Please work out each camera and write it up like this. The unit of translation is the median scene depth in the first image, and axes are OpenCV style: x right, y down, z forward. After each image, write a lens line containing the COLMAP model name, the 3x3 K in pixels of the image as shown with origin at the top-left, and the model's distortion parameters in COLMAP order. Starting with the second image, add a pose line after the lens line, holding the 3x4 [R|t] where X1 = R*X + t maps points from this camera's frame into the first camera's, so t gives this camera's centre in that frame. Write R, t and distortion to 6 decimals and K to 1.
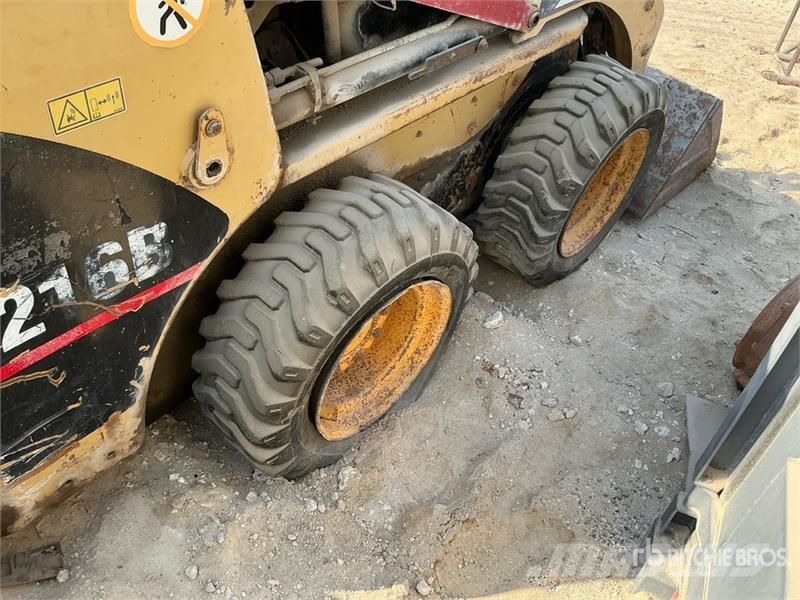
lens RADIAL K [[664.8, 0, 400.0], [0, 664.8, 300.0], [0, 0, 1]] dist [0.146864, -0.291000]
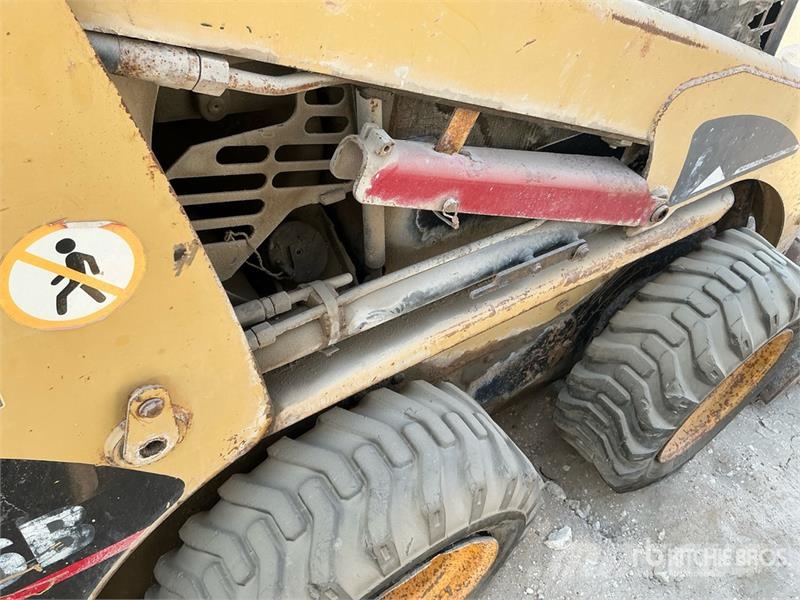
lens RADIAL K [[664.8, 0, 400.0], [0, 664.8, 300.0], [0, 0, 1]] dist [0.146864, -0.291000]
pose [[0.977850, 0.153077, -0.142745, 0.036166], [-0.160453, 0.986166, -0.041612, -0.239229], [0.134400, 0.063595, 0.988884, 0.215891]]
